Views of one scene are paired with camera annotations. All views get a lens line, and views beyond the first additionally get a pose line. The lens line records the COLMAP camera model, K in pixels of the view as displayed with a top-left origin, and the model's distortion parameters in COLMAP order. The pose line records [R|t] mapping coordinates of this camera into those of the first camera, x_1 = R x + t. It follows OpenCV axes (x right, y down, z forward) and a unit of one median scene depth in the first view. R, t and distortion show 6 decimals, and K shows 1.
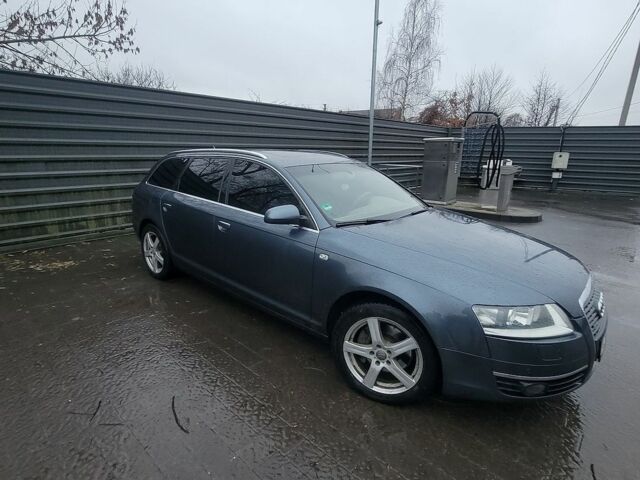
lens RADIAL K [[334.5, 0, 317.5], [0, 334.5, 236.8], [0, 0, 1]] dist [-0.006574, 0.001338]
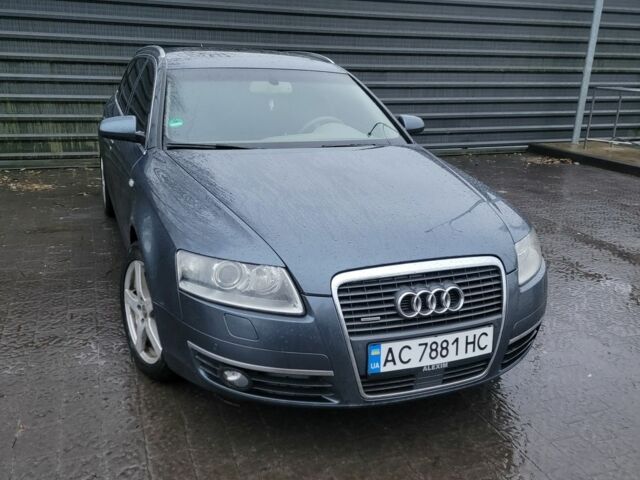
lens RADIAL K [[560.8, 0, 322.5], [0, 560.8, 245.9], [0, 0, 1]] dist [0.067521, -0.000152]
pose [[0.897755, 0.150857, -0.413859, 0.440145], [-0.126988, 0.988275, 0.084772, 0.016728], [0.421795, -0.023549, 0.906385, -0.004497]]
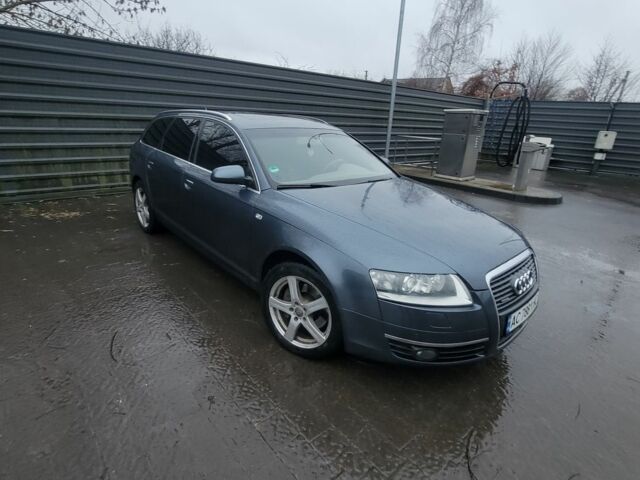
lens RADIAL K [[334.5, 0, 317.6], [0, 334.5, 234.9], [0, 0, 1]] dist [-0.006574, 0.001338]
pose [[0.993400, 0.068902, -0.091697, 0.134118], [-0.061380, 0.994701, 0.082474, 0.008798], [0.096894, -0.076302, 0.992366, -0.009756]]
